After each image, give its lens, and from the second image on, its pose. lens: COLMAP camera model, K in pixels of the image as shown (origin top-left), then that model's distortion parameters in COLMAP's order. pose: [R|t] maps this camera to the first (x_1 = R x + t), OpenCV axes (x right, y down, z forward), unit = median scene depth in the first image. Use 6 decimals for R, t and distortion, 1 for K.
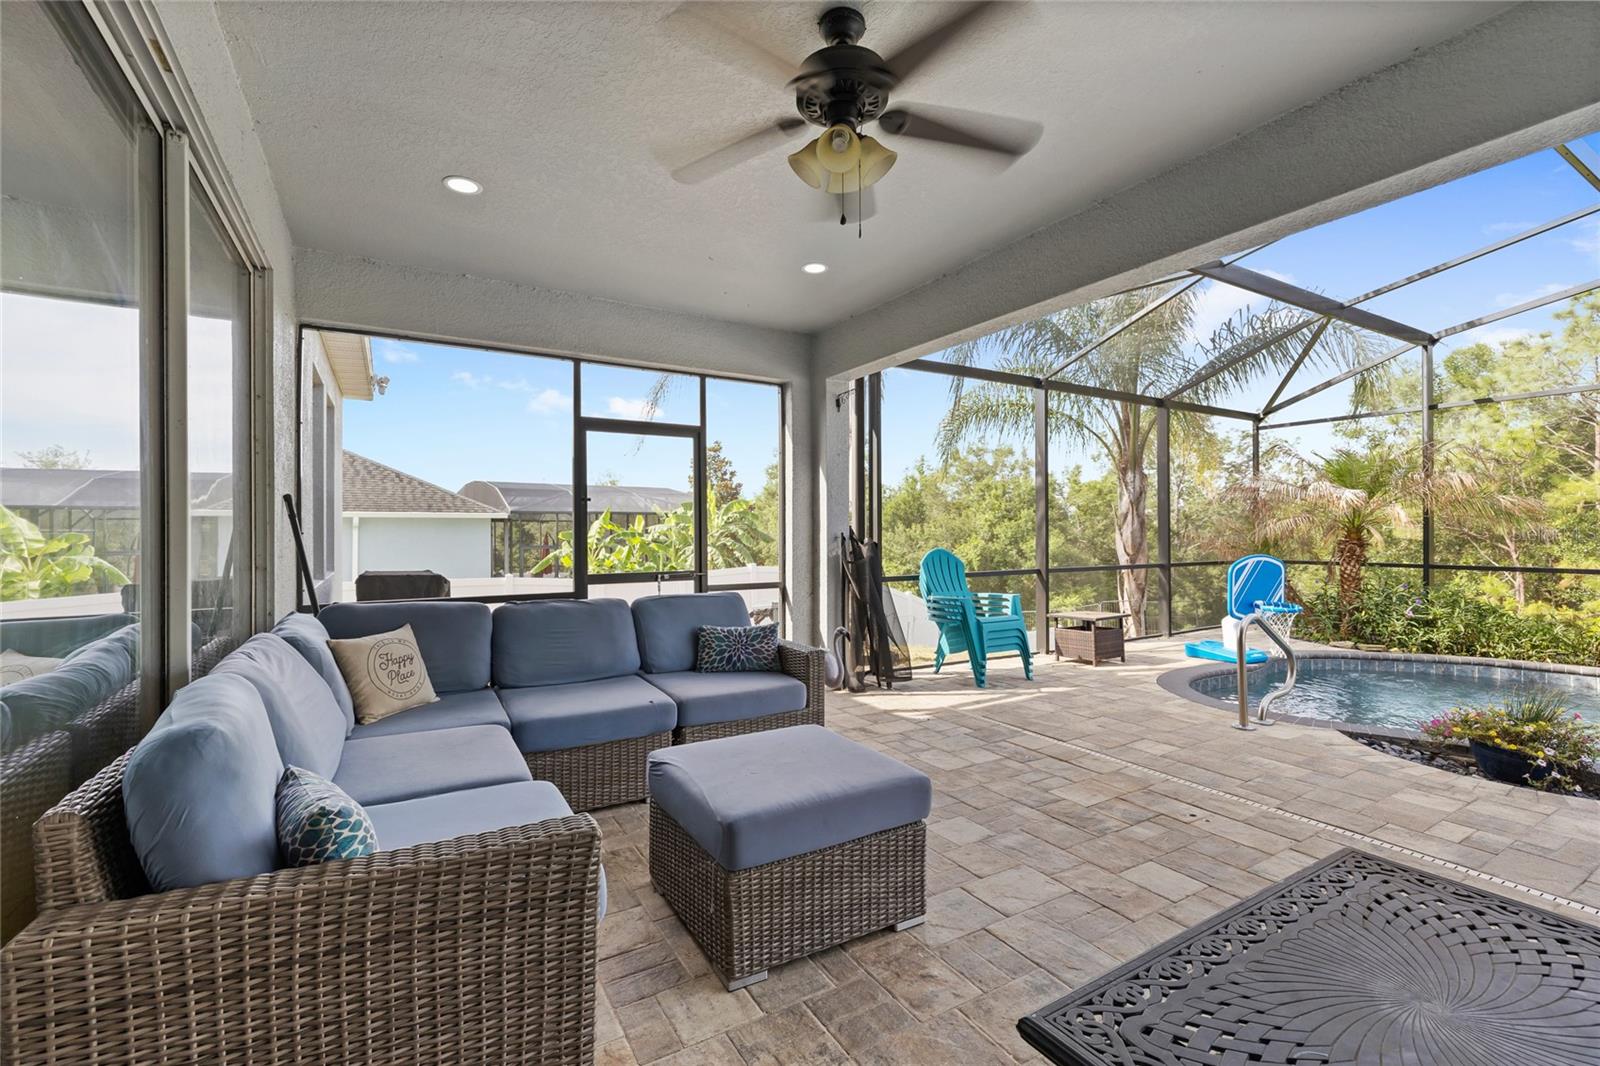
lens RADIAL K [[674.5, 0, 800.0], [0, 674.5, 533.0], [0, 0, 1]] dist [0.012077, 0.000078]
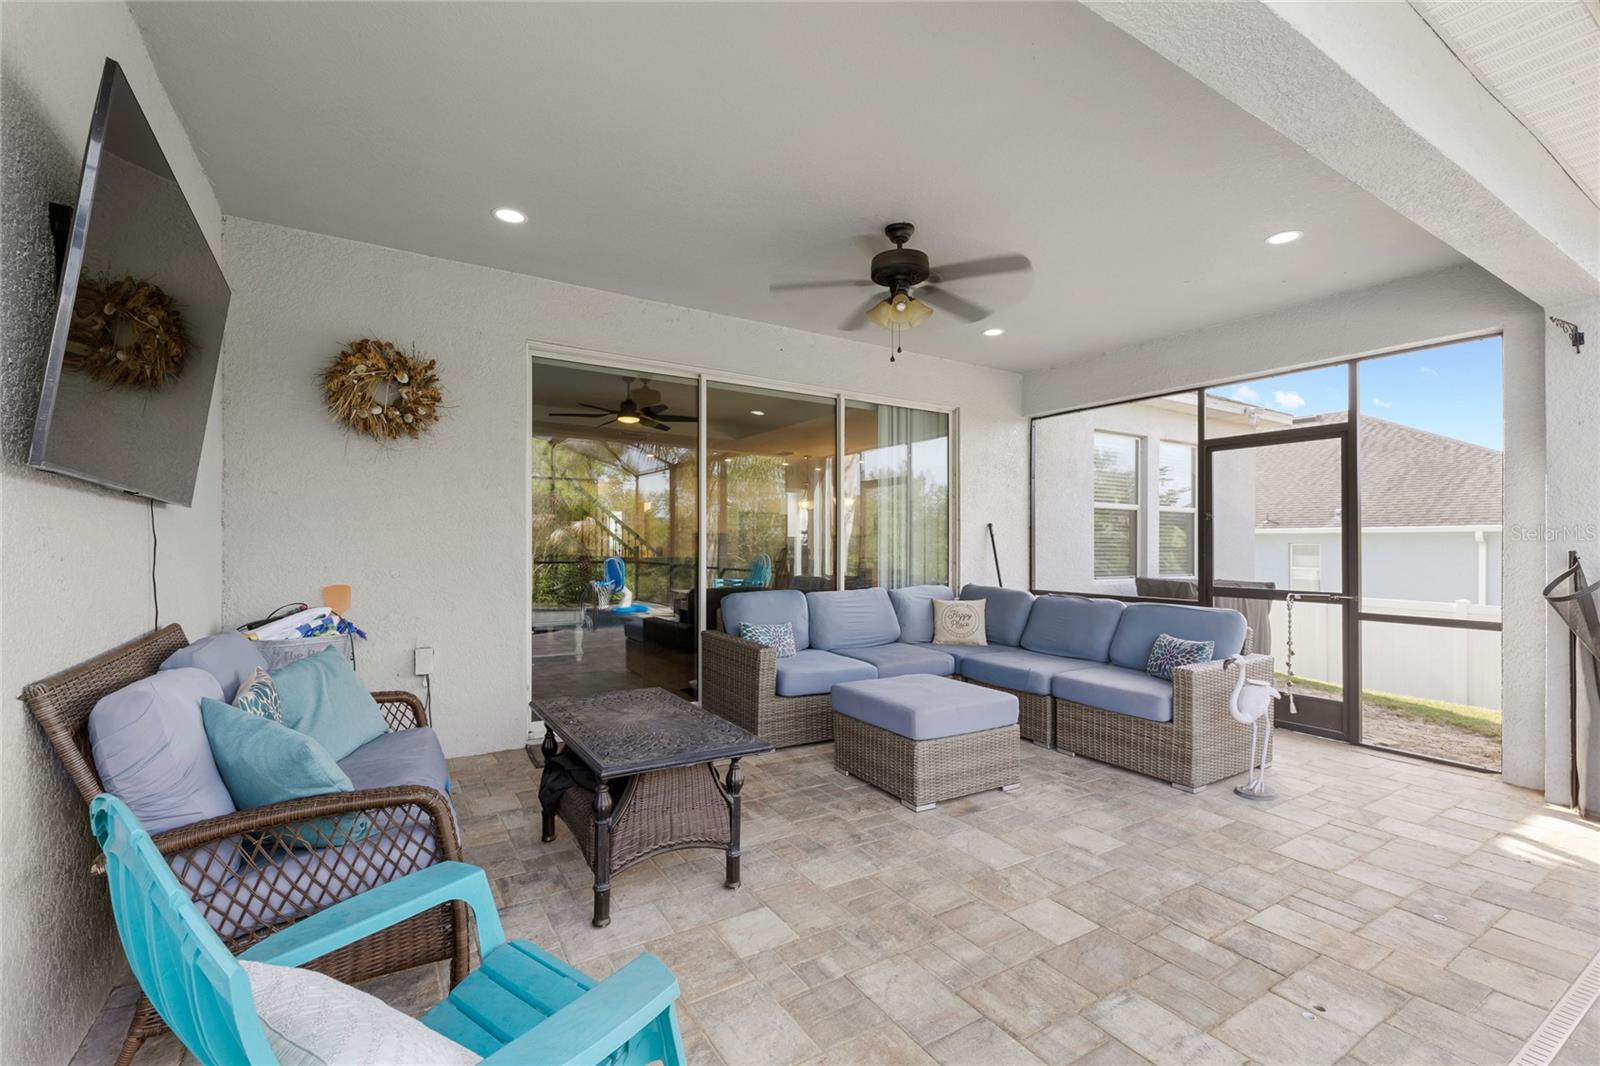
lens RADIAL K [[674.5, 0, 800.0], [0, 674.5, 533.0], [0, 0, 1]] dist [0.012077, 0.000078]
pose [[0.034299, -0.015555, -0.999291, 0.906790], [-0.007943, 0.999843, -0.015837, -0.000906], [0.999380, 0.008480, 0.034170, 0.384056]]
